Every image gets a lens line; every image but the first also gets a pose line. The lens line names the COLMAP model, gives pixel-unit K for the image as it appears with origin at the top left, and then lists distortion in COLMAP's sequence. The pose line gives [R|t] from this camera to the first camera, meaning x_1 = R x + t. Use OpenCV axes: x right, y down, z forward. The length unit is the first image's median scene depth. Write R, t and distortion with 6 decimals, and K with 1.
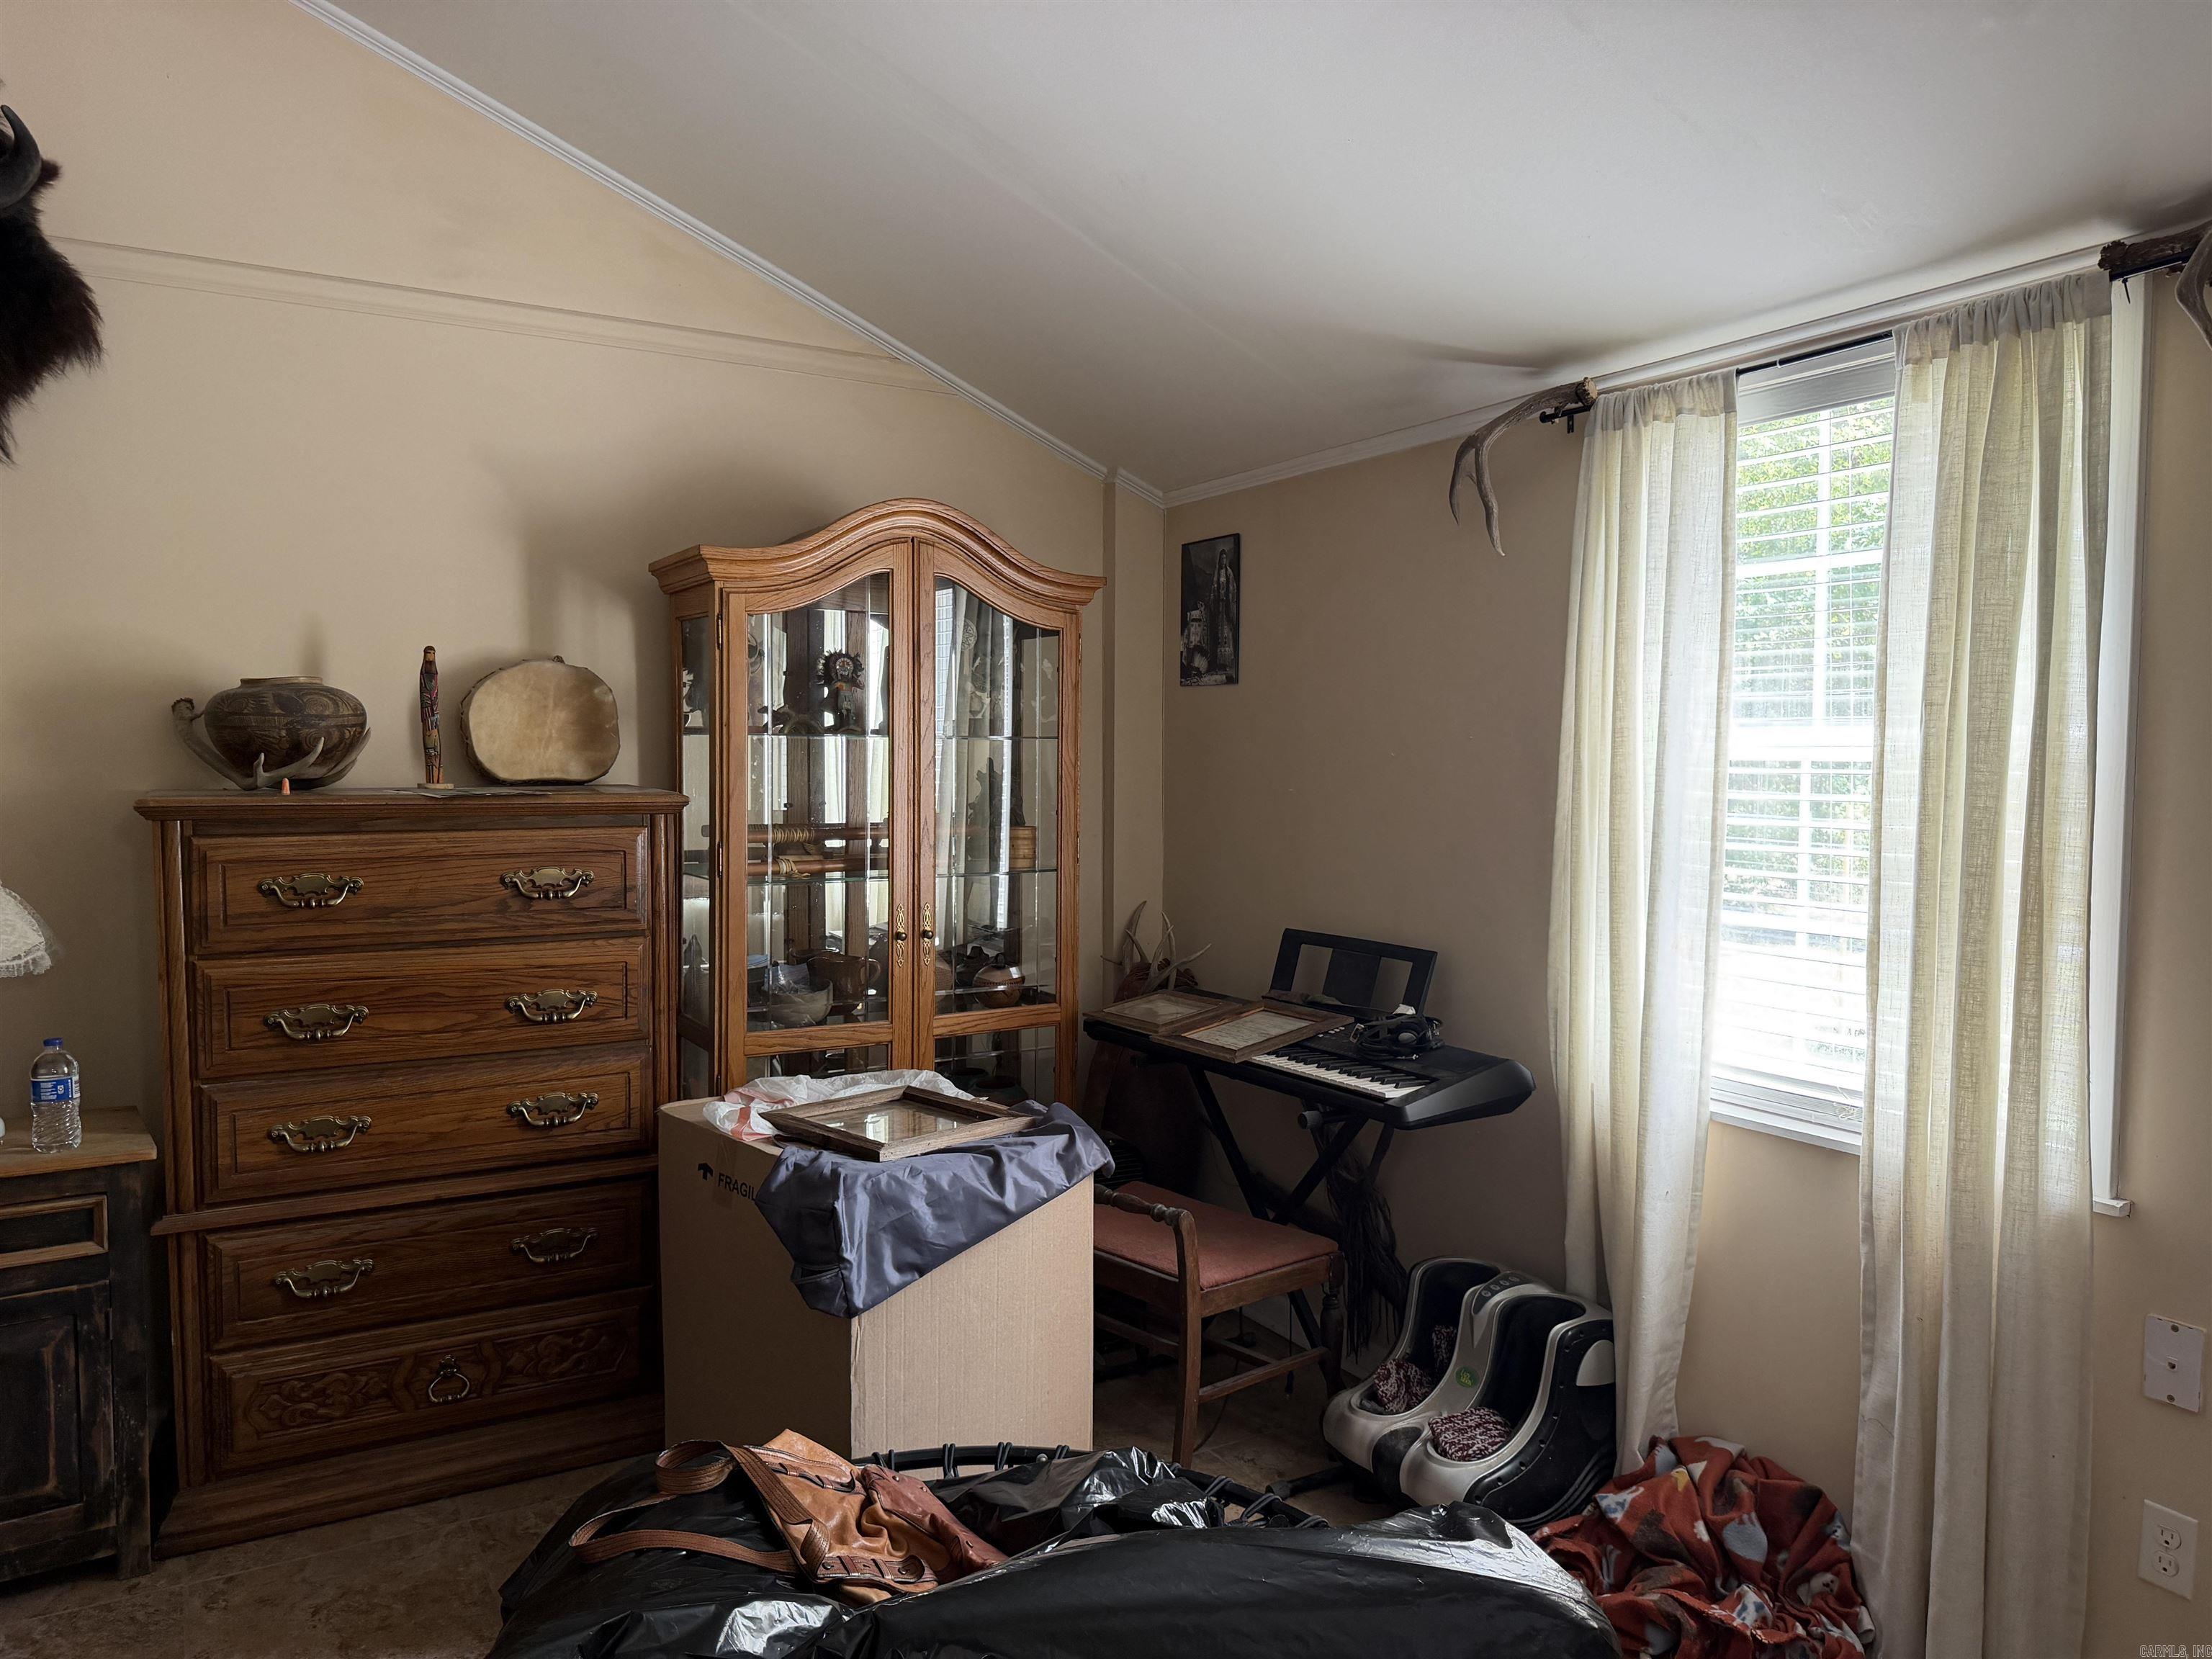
lens RADIAL K [[1572.0, 0, 1106.0], [0, 1572.0, 829.5], [0, 0, 1]] dist [-0.005273, -0.004275]
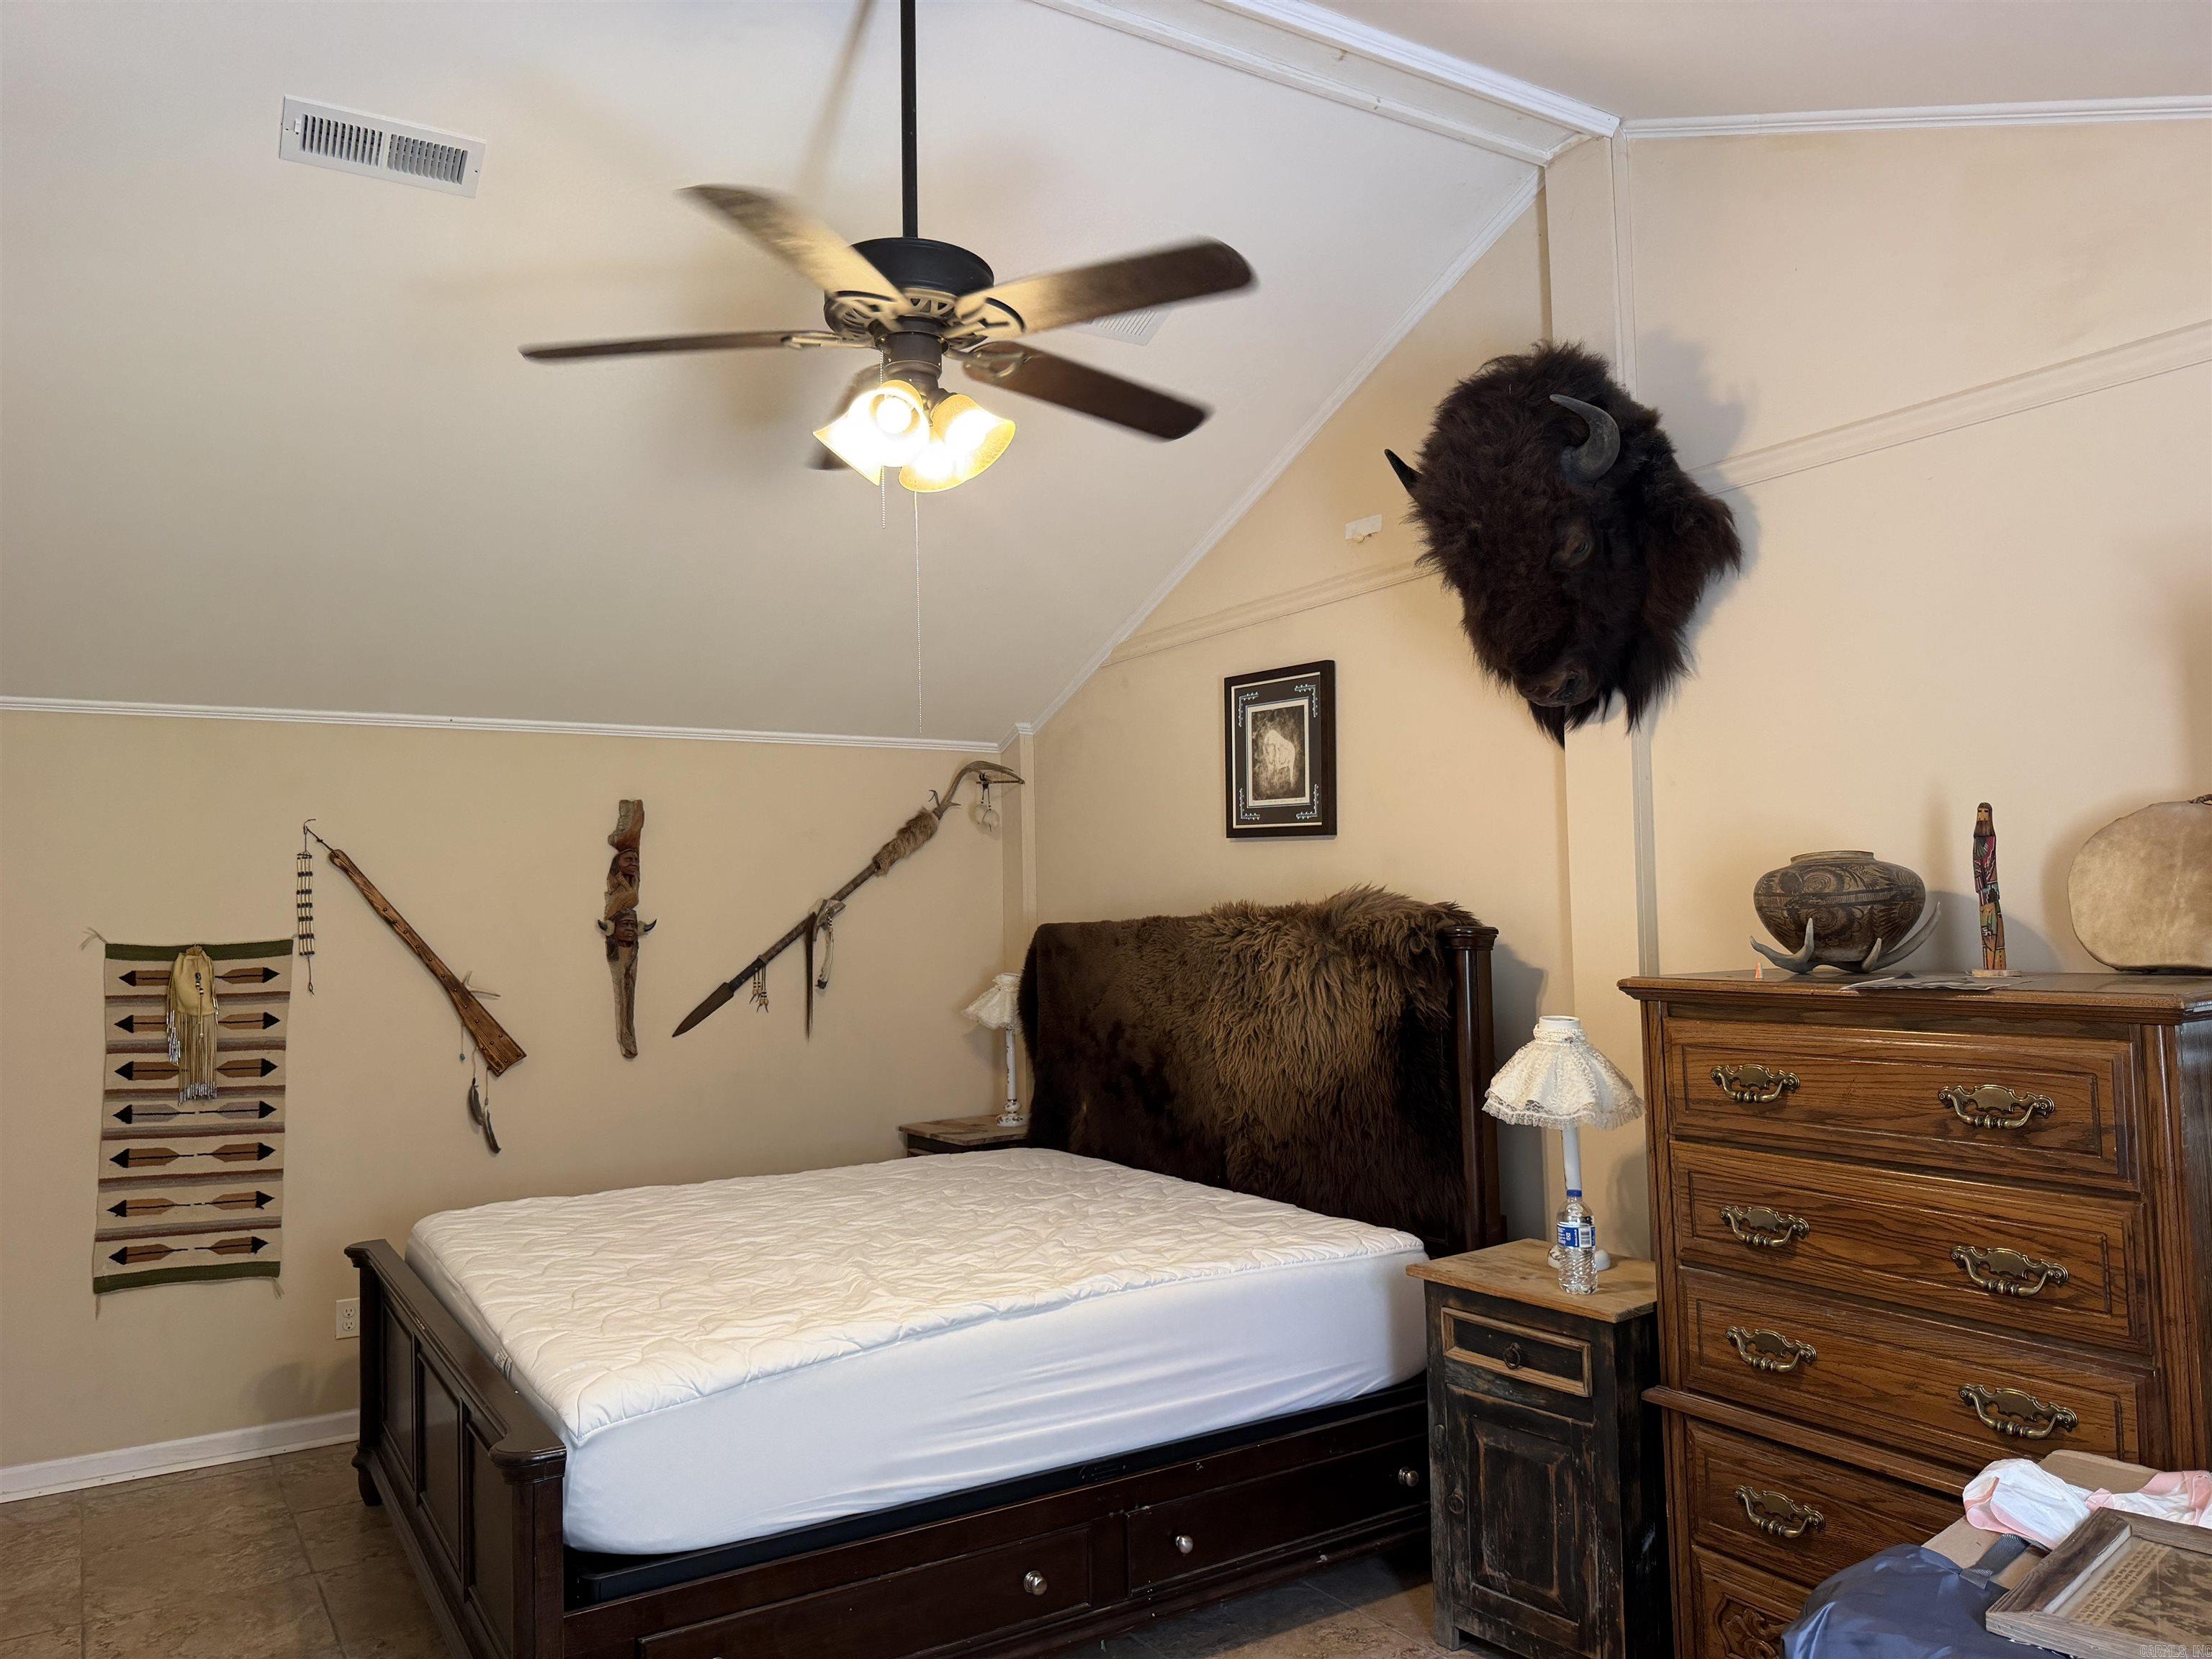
lens RADIAL K [[1584.5, 0, 1106.0], [0, 1584.5, 829.5], [0, 0, 1]] dist [0.004021, -0.000450]
pose [[0.024977, -0.056649, -0.998082, 0.432858], [-0.024472, 0.998059, -0.057261, -0.048025], [0.999388, 0.025856, 0.023542, 0.571091]]
